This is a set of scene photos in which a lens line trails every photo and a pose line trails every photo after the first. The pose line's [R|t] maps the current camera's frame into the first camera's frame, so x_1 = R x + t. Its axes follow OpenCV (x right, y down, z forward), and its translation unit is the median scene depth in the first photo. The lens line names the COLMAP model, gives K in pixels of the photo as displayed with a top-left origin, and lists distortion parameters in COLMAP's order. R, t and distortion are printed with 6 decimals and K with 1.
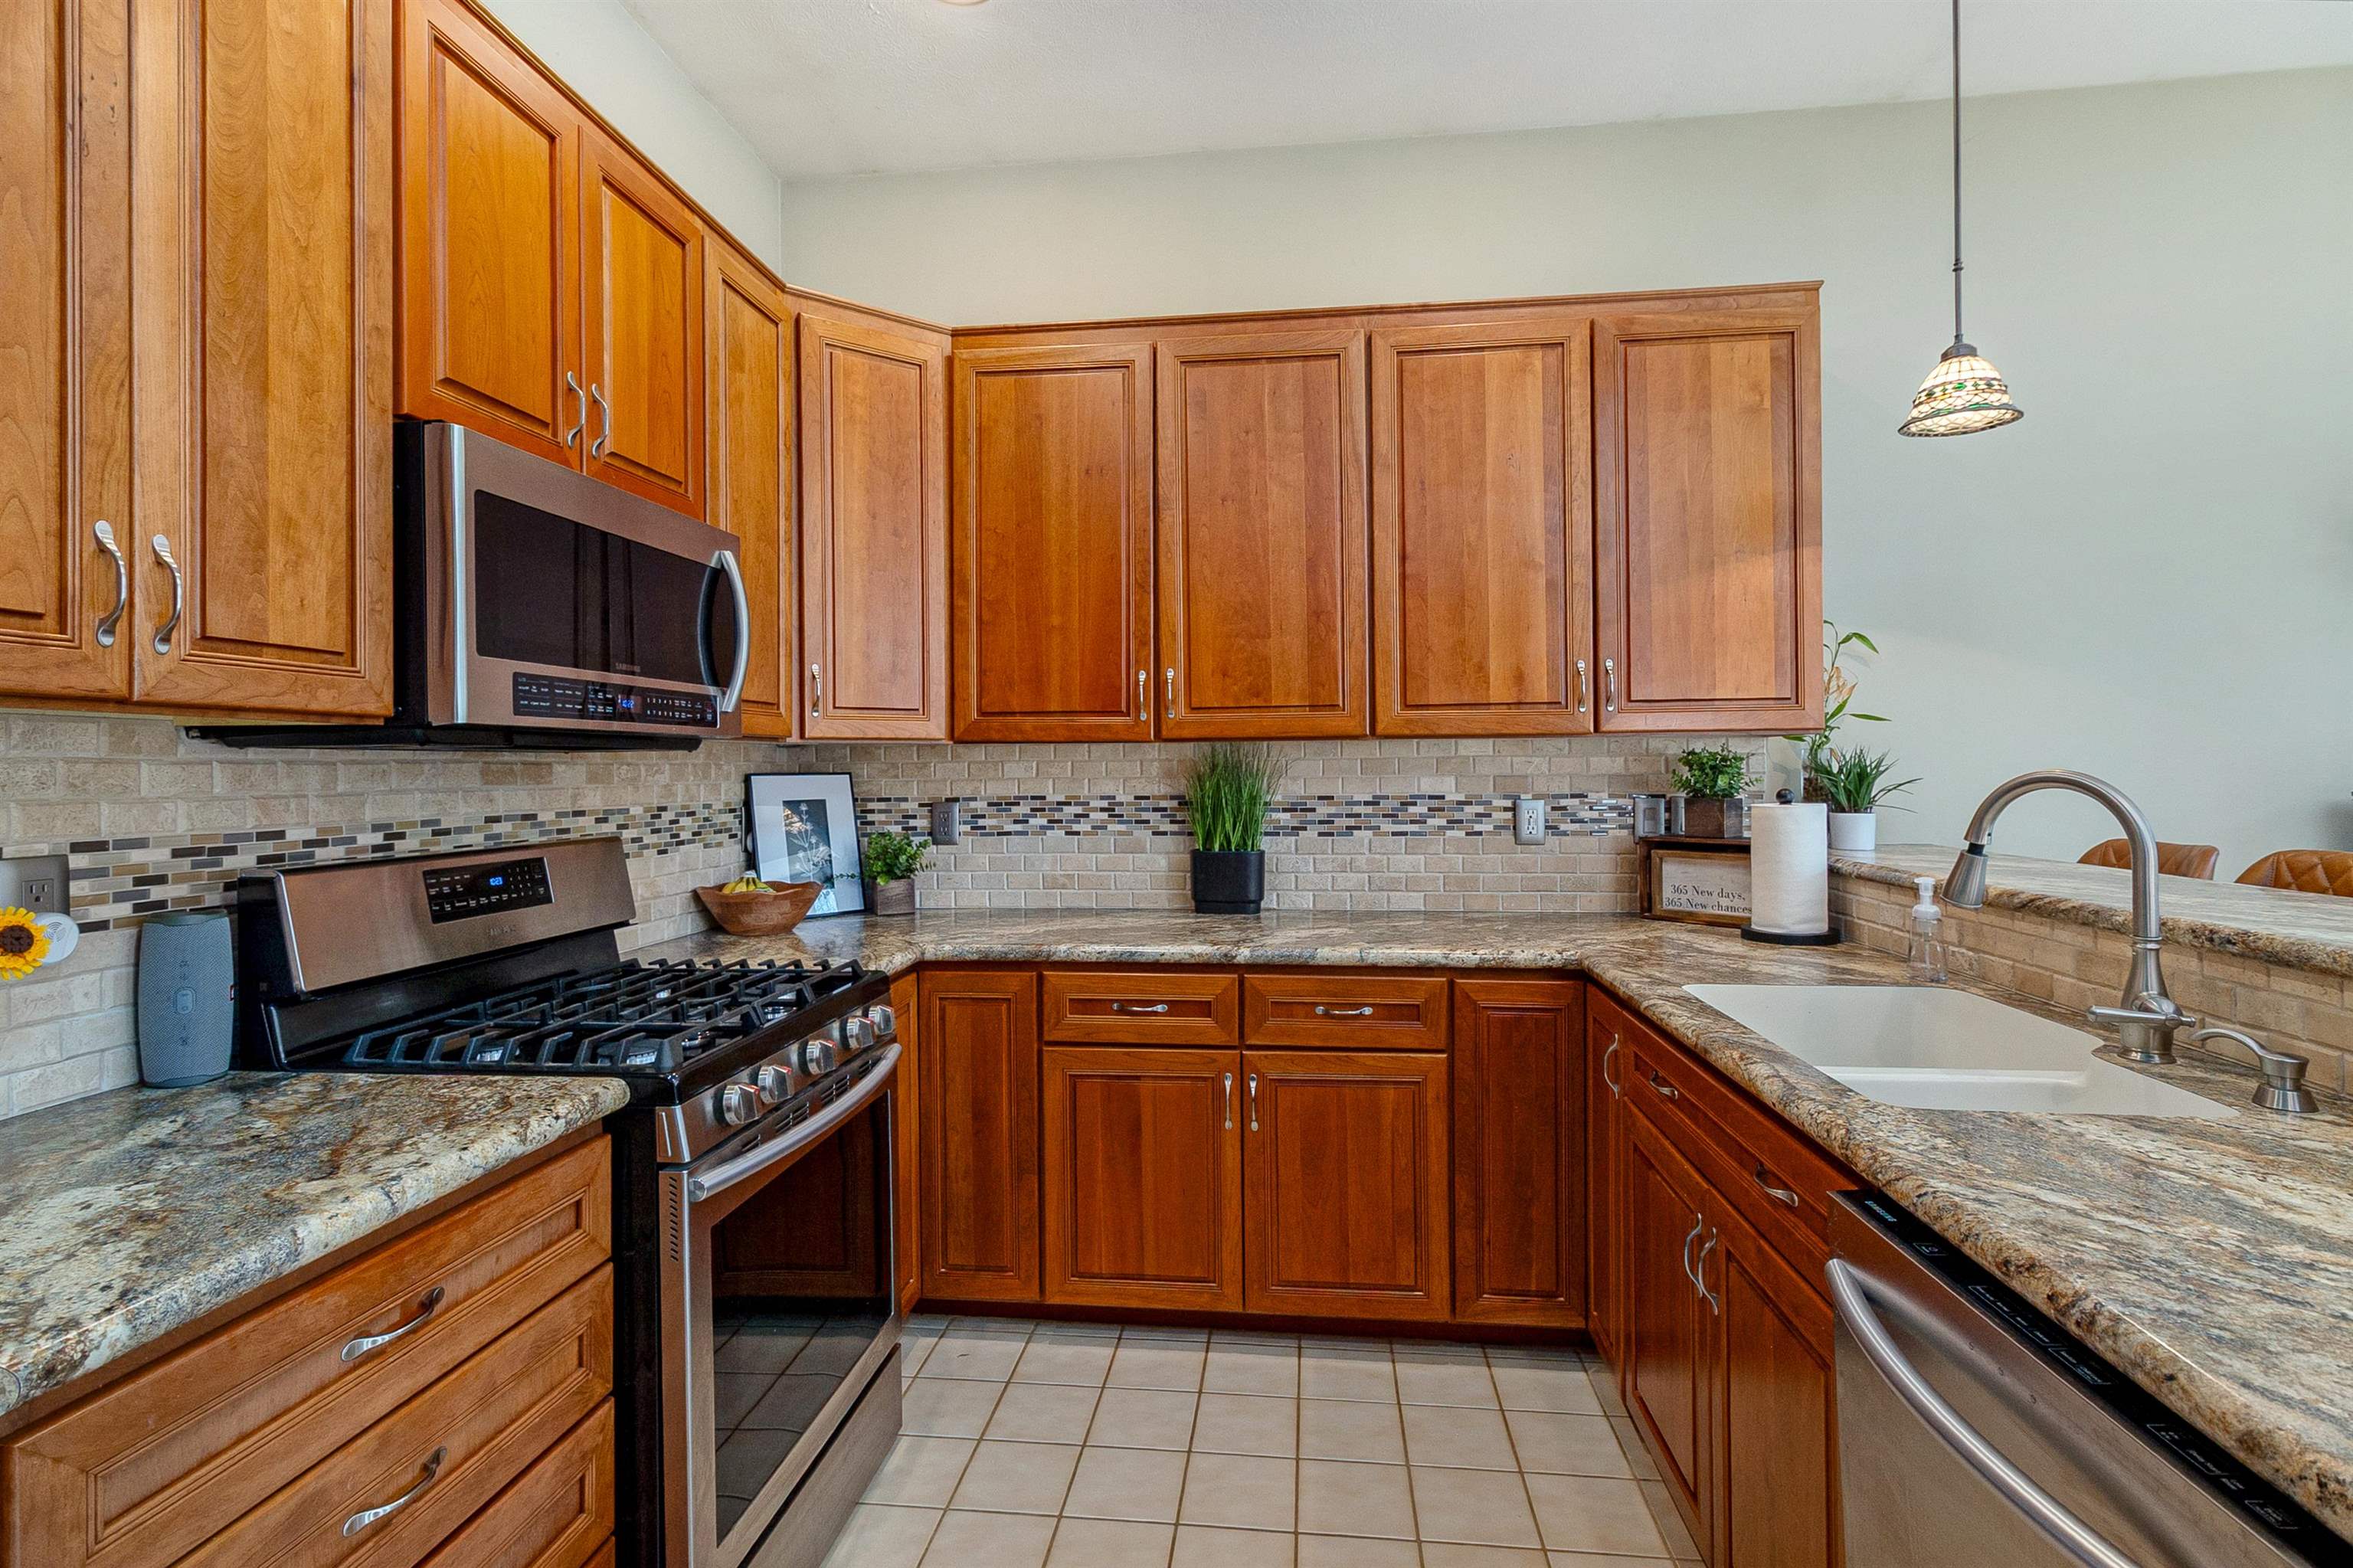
lens RADIAL K [[1134.8, 0, 1219.0], [0, 1134.8, 764.8], [0, 0, 1]] dist [-0.001979, 0.002476]
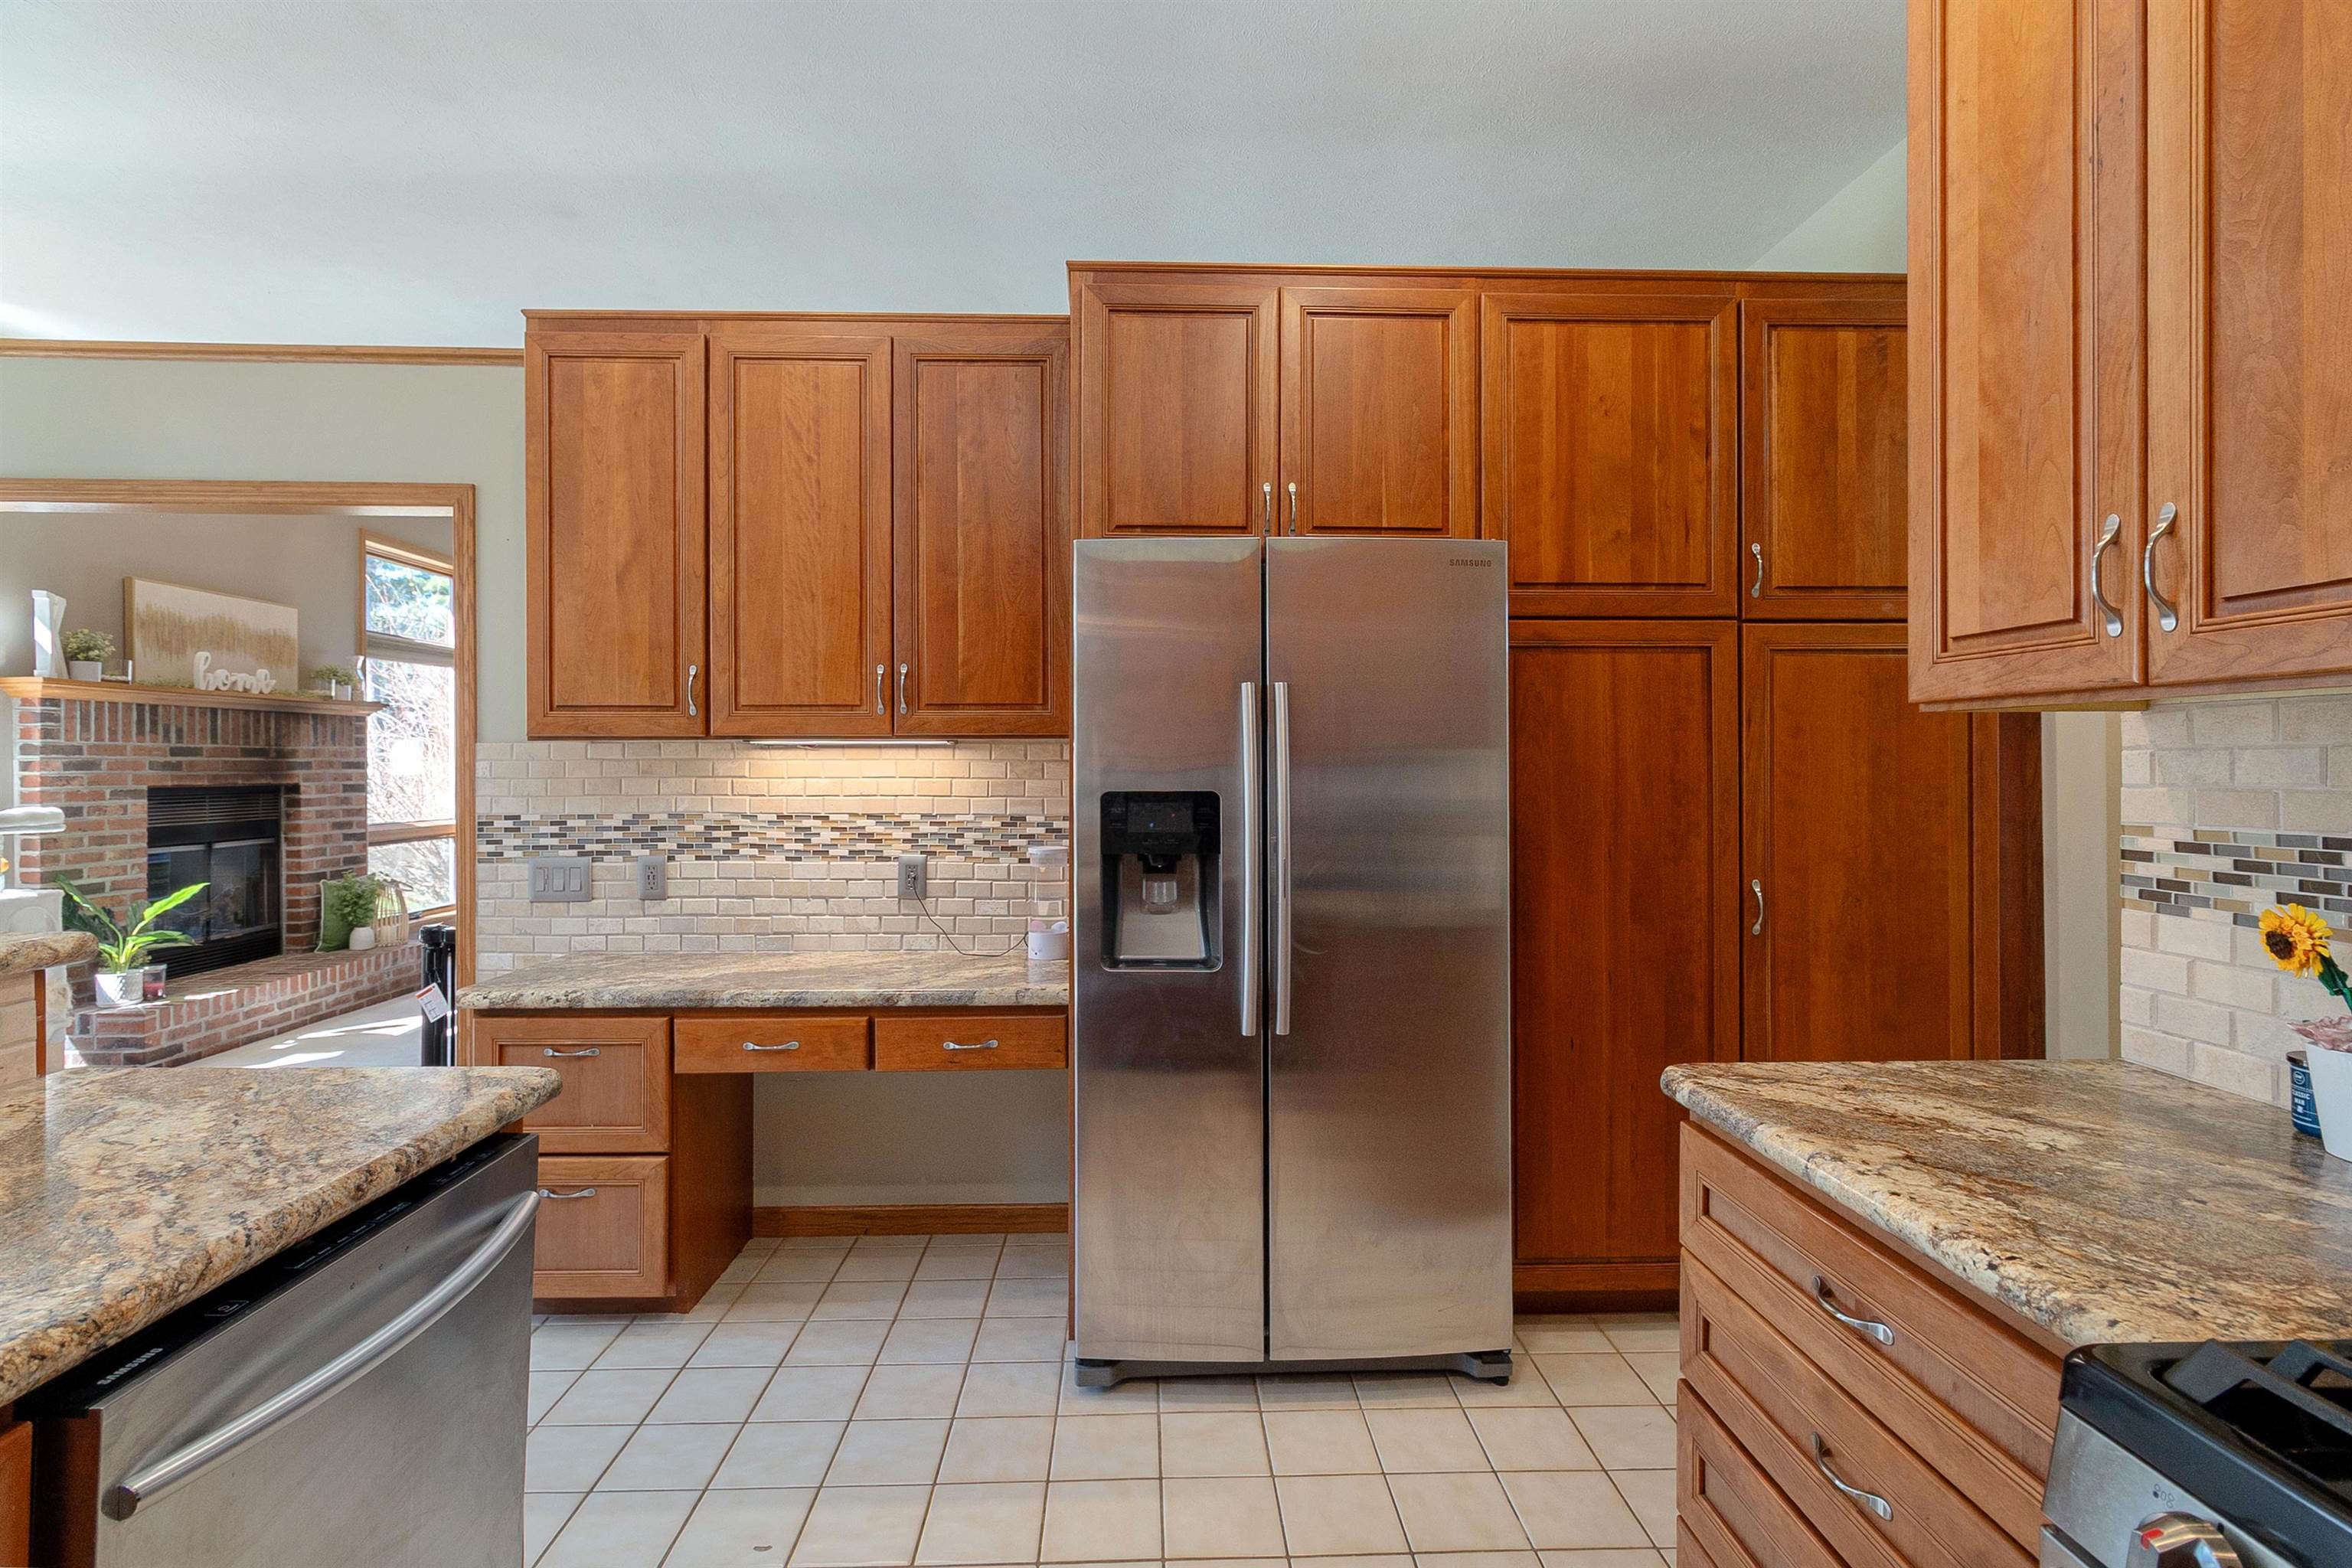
lens RADIAL K [[1134.2, 0, 1198.7], [0, 1134.2, 761.1], [0, 0, 1]] dist [-0.001979, 0.002476]
pose [[-0.990488, 0.009417, -0.137277, -0.008433], [0.010461, 0.999922, -0.006888, 0.003121], [0.137201, -0.008259, -0.990509, 0.858827]]
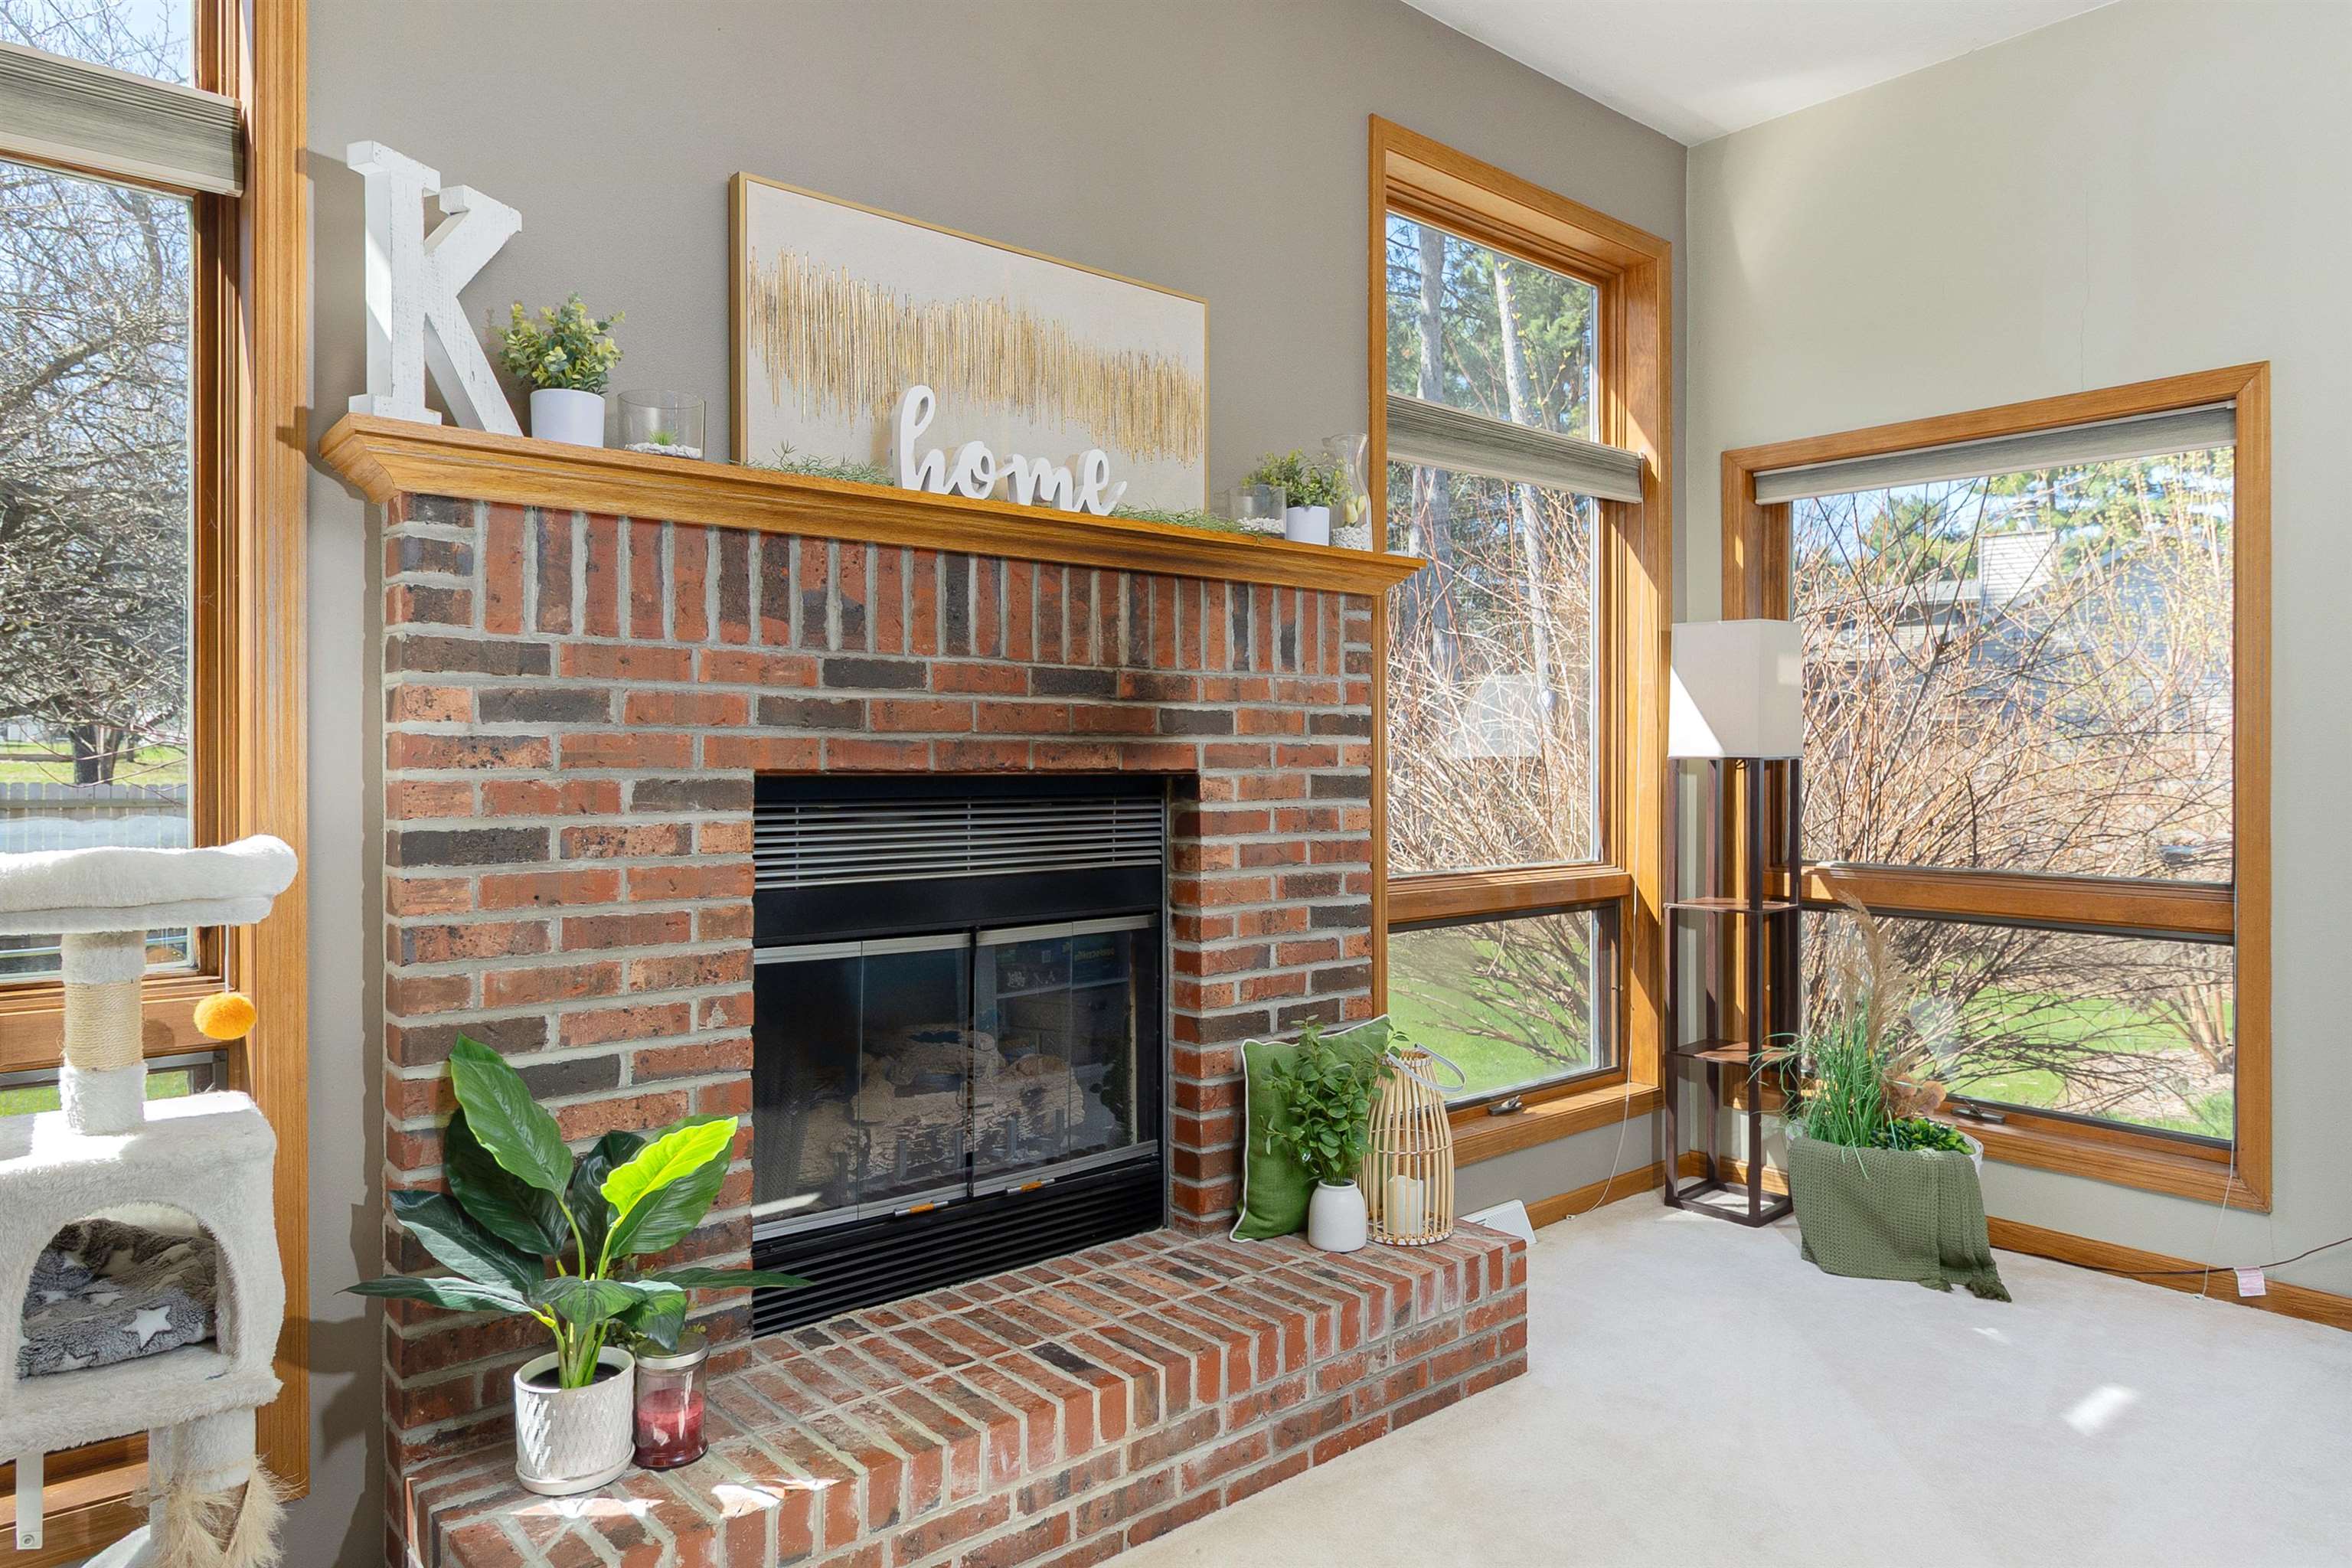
lens RADIAL K [[1482.7, 0, 1159.8], [0, 1482.7, 773.3], [0, 0, 1]] dist [0.029434, -0.011022]
pose [[-0.715517, -0.000873, 0.698595, 0.769047], [0.000049, 0.999999, 0.001300, 0.014371], [-0.698595, 0.000964, -0.715516, -0.942806]]
